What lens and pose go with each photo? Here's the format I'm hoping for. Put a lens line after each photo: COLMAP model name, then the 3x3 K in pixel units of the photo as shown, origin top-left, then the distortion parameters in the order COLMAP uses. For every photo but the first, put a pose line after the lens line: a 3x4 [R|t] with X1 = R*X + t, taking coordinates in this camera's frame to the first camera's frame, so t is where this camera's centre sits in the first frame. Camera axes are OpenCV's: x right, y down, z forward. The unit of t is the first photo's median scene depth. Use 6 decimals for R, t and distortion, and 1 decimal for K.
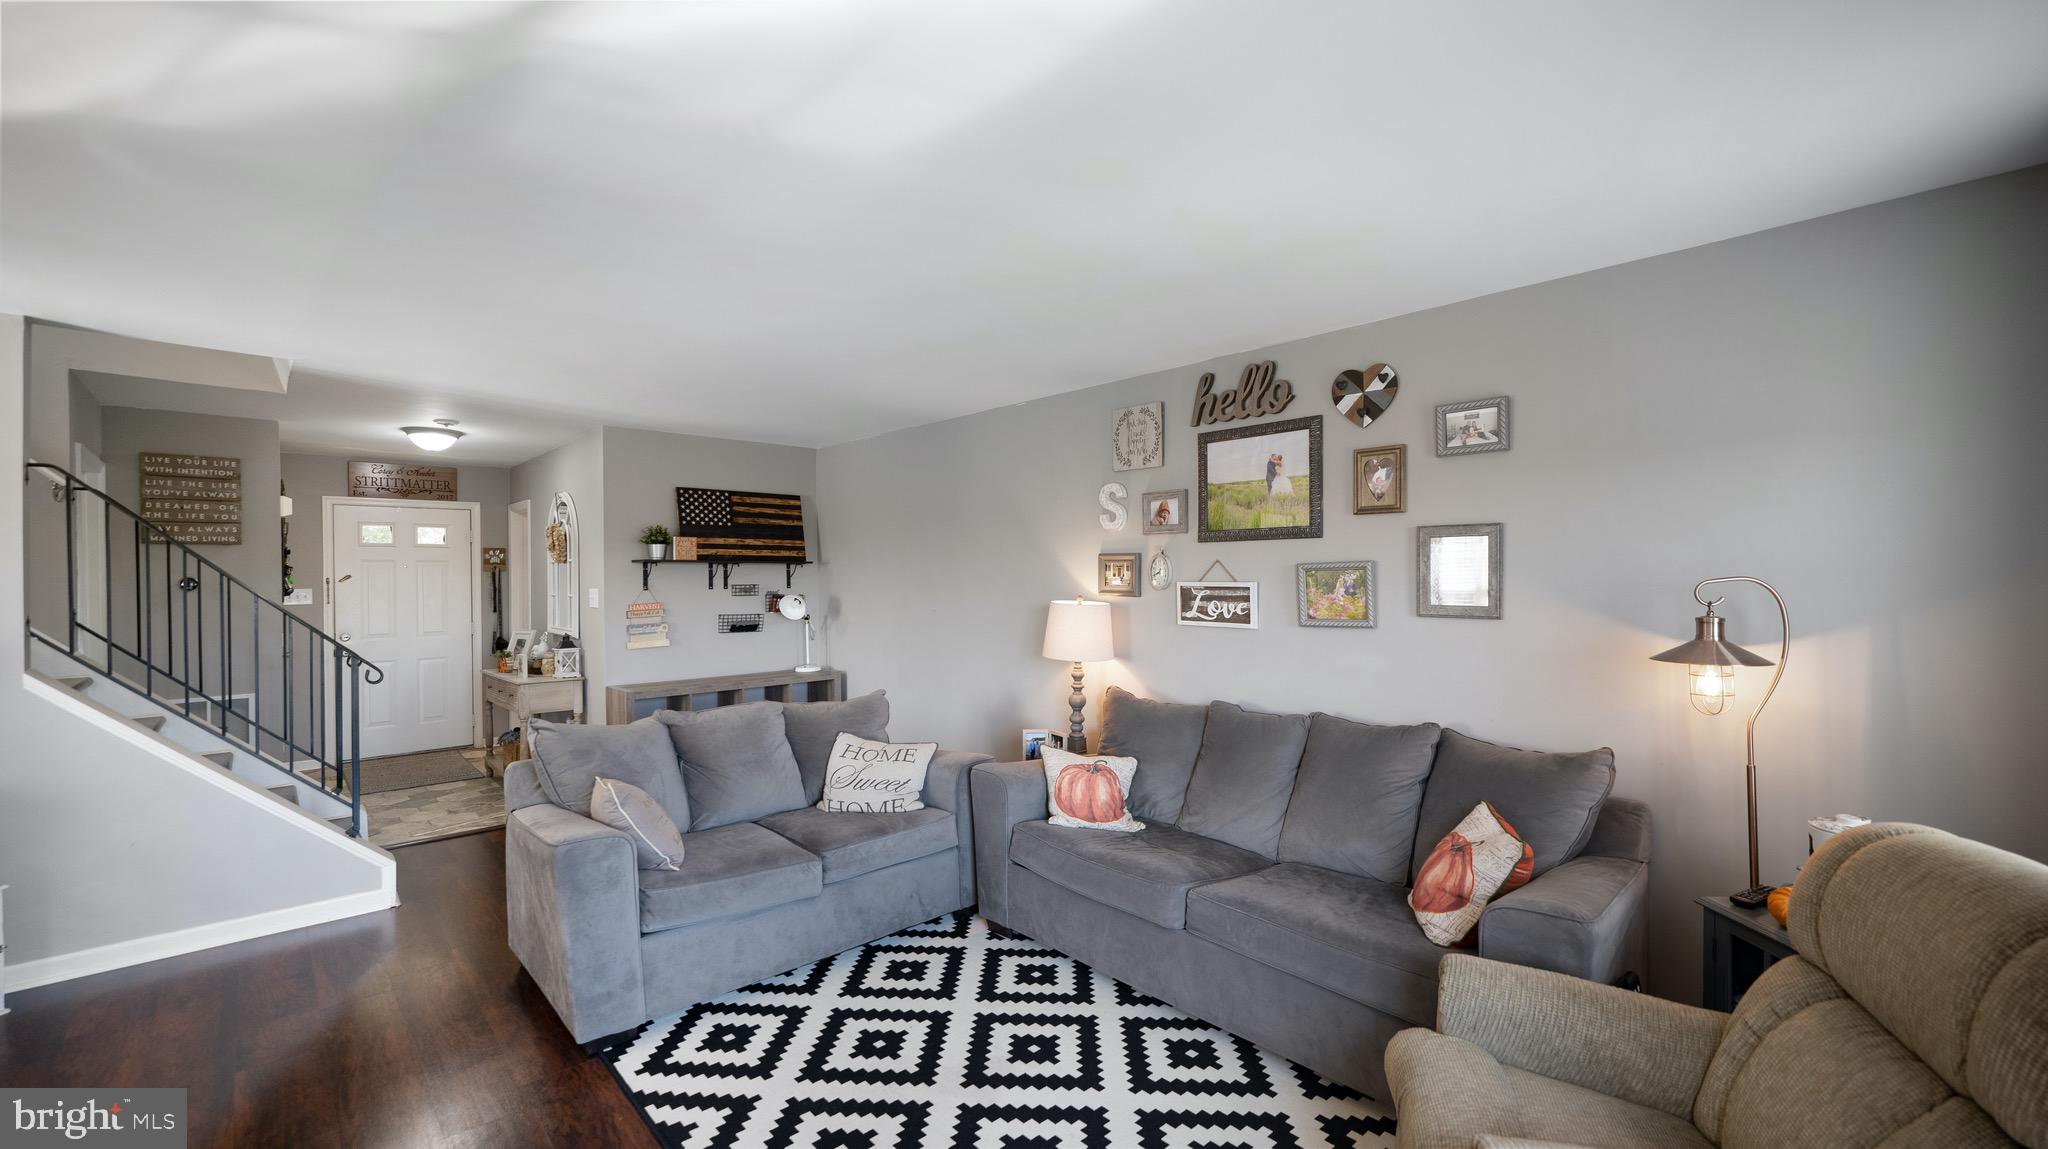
lens RADIAL K [[844.7, 0, 997.3], [0, 844.7, 578.9], [0, 0, 1]] dist [-0.000426, -0.000071]
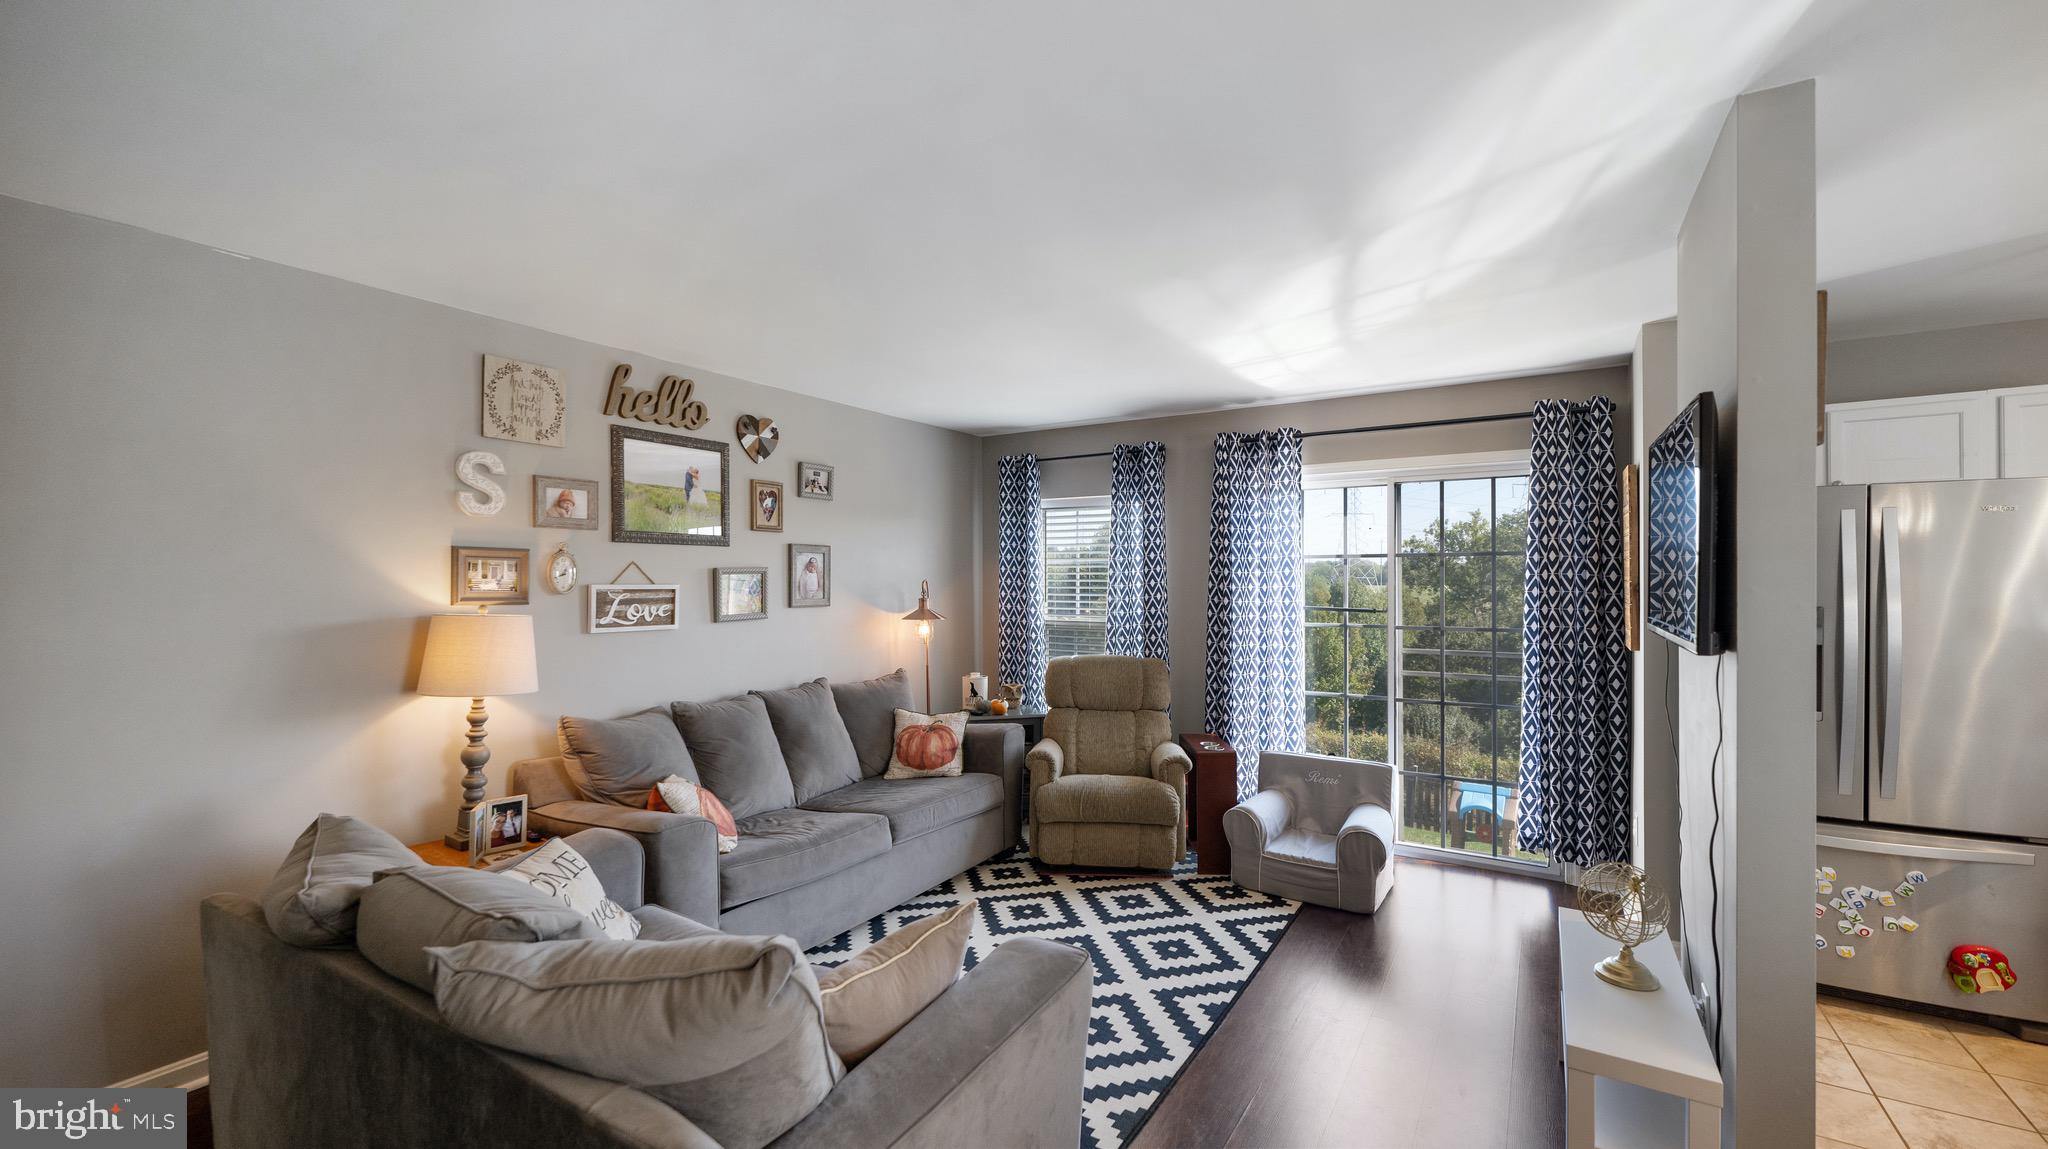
lens RADIAL K [[837.8, 0, 1021.8], [0, 837.8, 581.9], [0, 0, 1]] dist [0.003270, 0.000073]
pose [[-0.278333, 0.003494, 0.960478, -0.615055], [0.006674, 0.999976, -0.001703, 0.004030], [-0.960461, 0.005936, -0.278350, 0.662740]]
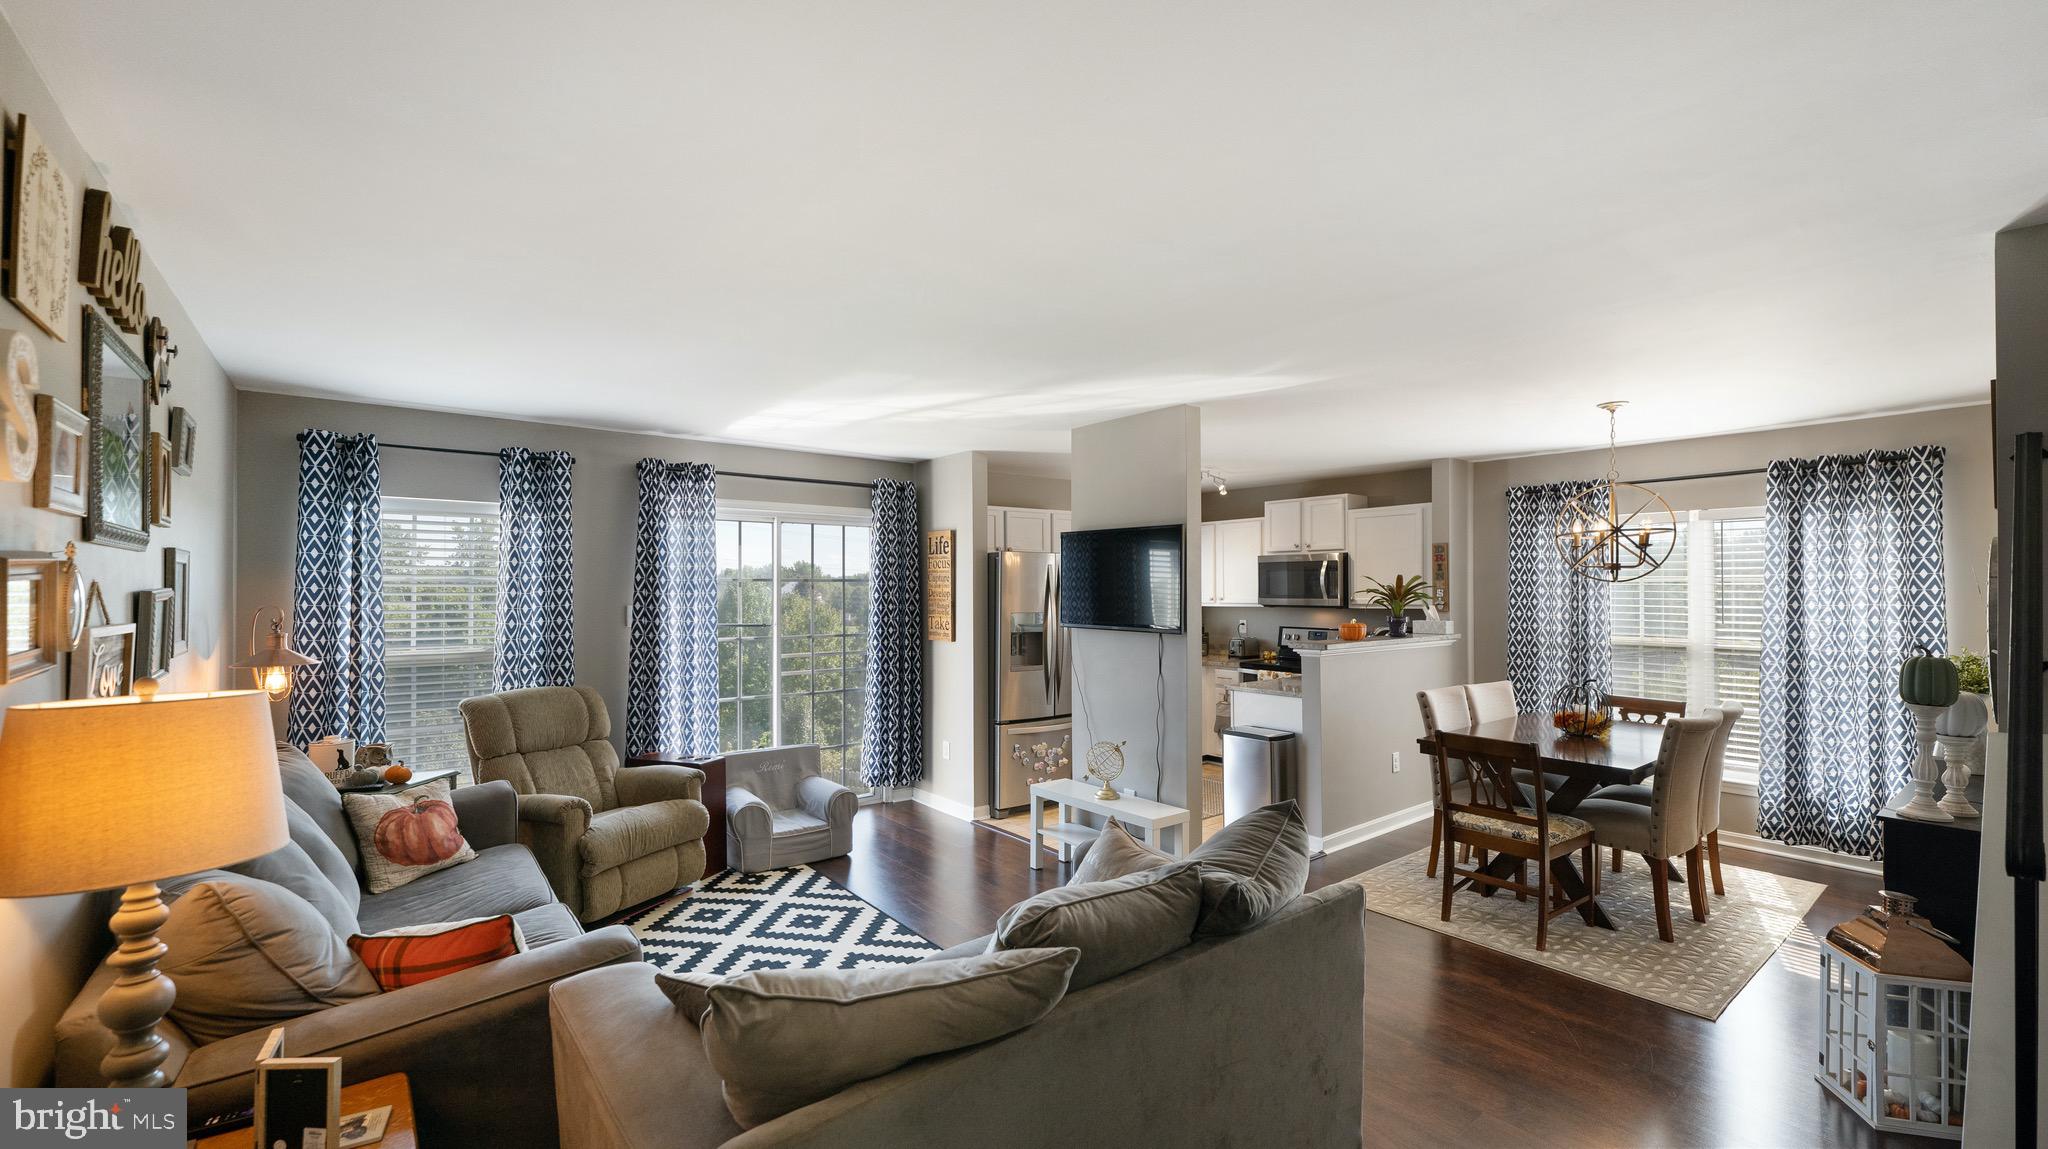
lens RADIAL K [[843.5, 0, 1018.9], [0, 843.5, 575.3], [0, 0, 1]] dist [0.001501, 0.000444]
pose [[-0.998121, 0.006214, 0.060955, -0.238965], [0.005495, 0.999913, -0.011954, -0.014652], [-0.061024, -0.011597, -0.998069, 1.150300]]
